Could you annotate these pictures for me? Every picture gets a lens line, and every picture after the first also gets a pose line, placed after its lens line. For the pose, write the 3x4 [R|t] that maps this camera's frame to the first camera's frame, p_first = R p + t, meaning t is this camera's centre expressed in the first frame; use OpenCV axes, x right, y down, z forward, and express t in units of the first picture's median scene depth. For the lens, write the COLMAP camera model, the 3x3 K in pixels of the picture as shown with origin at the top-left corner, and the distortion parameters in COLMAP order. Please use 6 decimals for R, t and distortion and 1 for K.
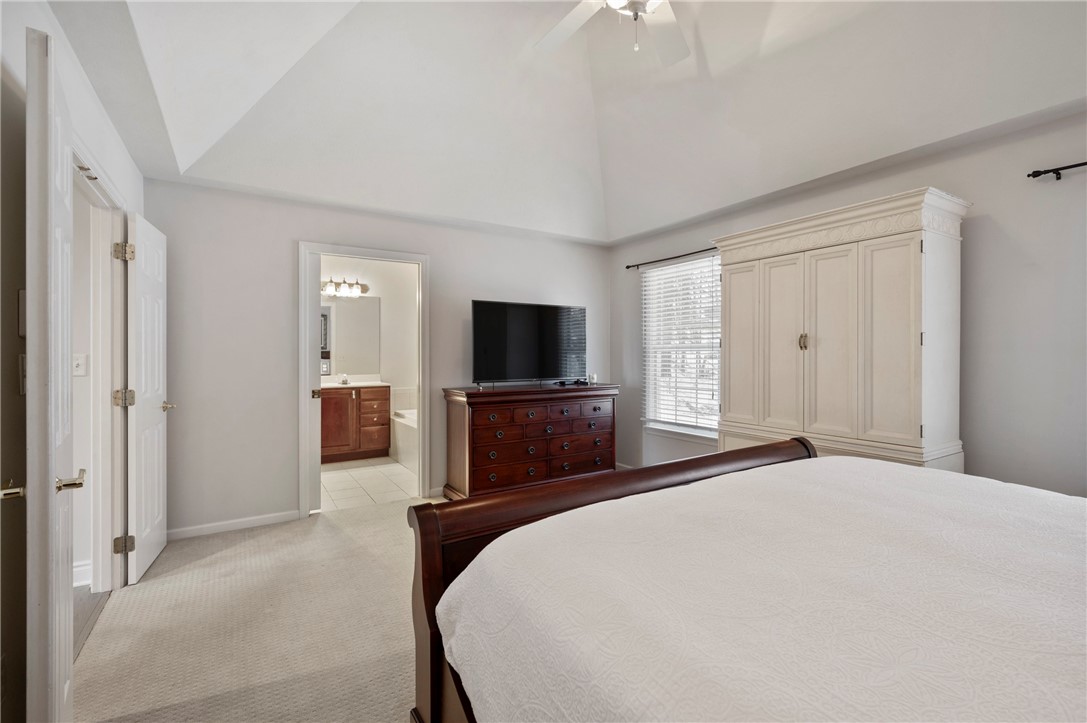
lens RADIAL K [[482.9, 0, 543.5], [0, 482.9, 361.5], [0, 0, 1]] dist [-0.001515, -0.000315]
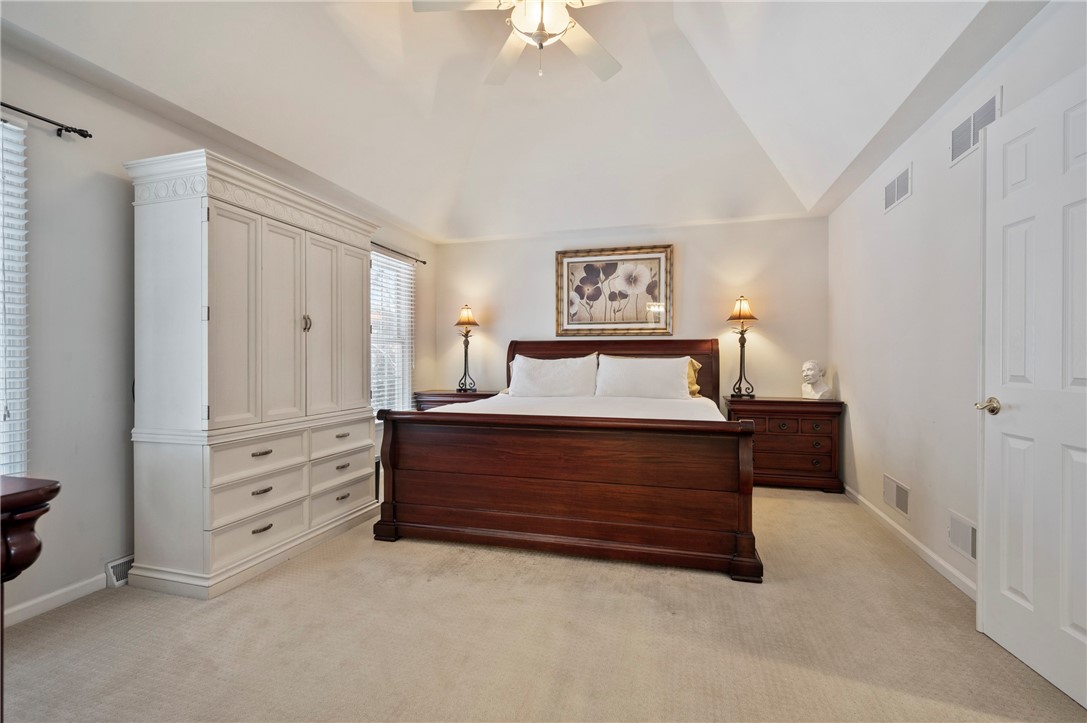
lens RADIAL K [[482.9, 0, 543.5], [0, 482.9, 361.5], [0, 0, 1]] dist [-0.001515, -0.000315]
pose [[-0.661127, 0.004617, 0.750260, -0.462238], [0.017406, 0.999806, 0.009185, 0.032533], [-0.750072, 0.019131, -0.661079, 1.184254]]
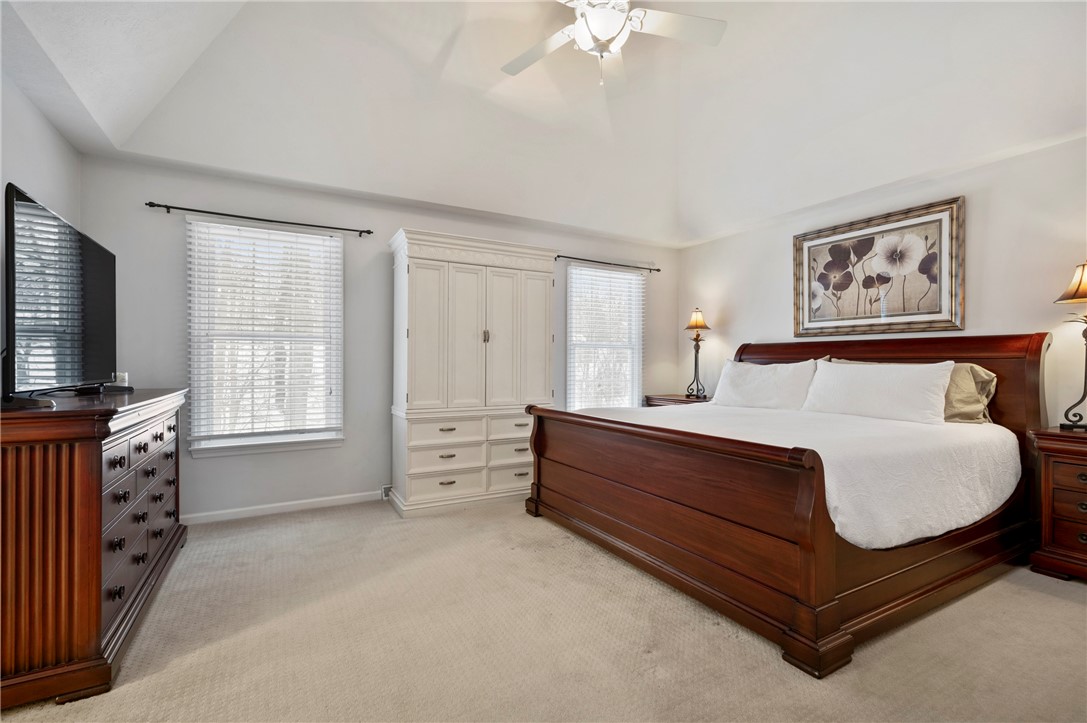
lens RADIAL K [[482.8, 0, 538.2], [0, 482.8, 365.6], [0, 0, 1]] dist [-0.000785, -0.000229]
pose [[0.066914, 0.004075, 0.997750, -0.673959], [0.011674, 0.999920, -0.004867, 0.041317], [-0.997690, 0.011973, 0.066861, 0.716414]]
